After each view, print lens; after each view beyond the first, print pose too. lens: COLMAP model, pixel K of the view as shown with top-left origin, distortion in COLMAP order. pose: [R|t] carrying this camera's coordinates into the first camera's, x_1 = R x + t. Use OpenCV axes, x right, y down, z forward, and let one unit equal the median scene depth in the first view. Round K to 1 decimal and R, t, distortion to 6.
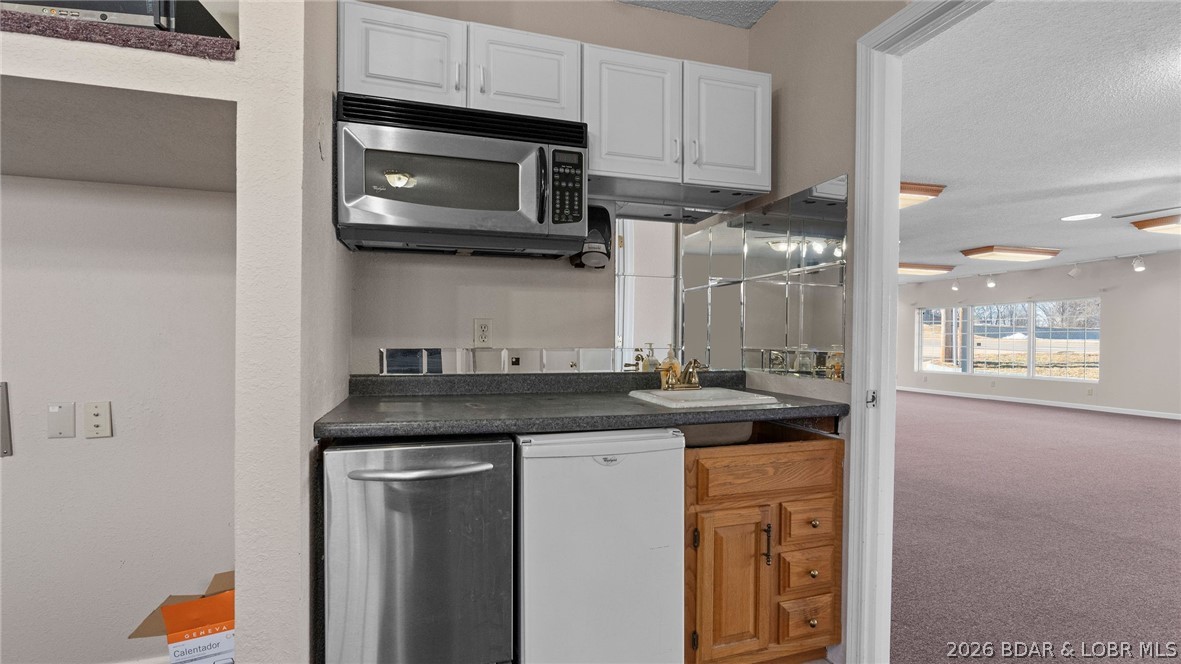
lens RADIAL K [[534.7, 0, 595.3], [0, 534.7, 341.2], [0, 0, 1]] dist [-0.000259, 0.000054]
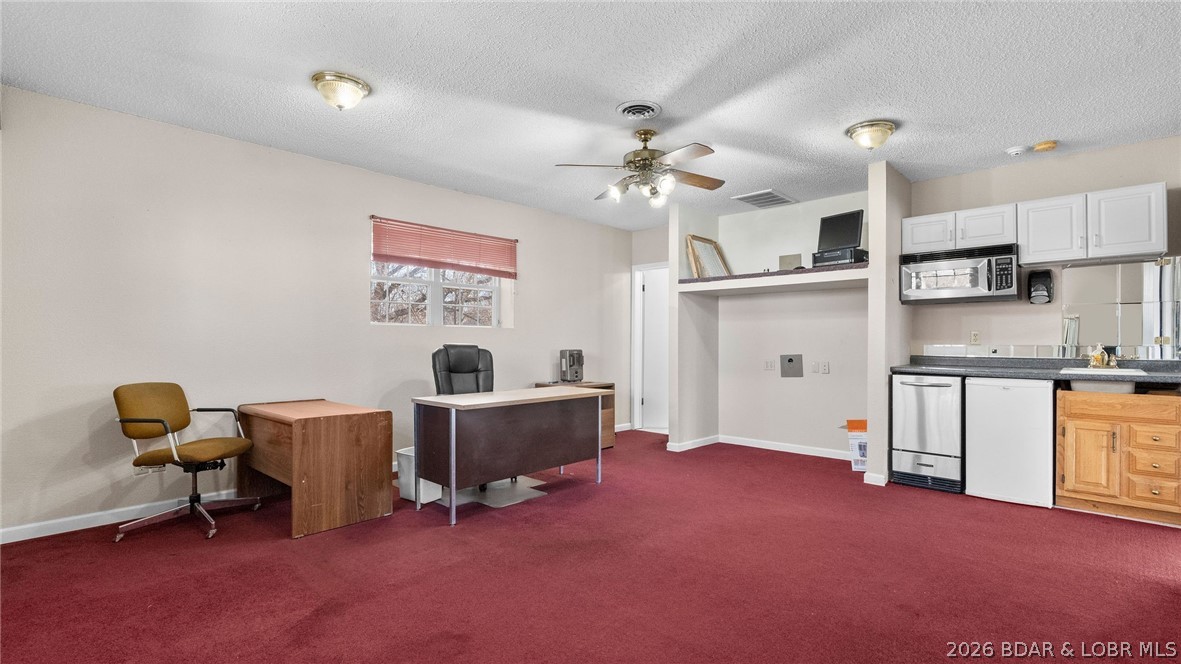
lens RADIAL K [[534.7, 0, 595.3], [0, 534.7, 341.2], [0, 0, 1]] dist [-0.000259, 0.000054]
pose [[0.491149, -0.001582, -0.871074, 1.081753], [-0.001700, 0.999995, -0.002775, 0.007940], [0.871074, 0.002844, 0.491144, -1.638878]]
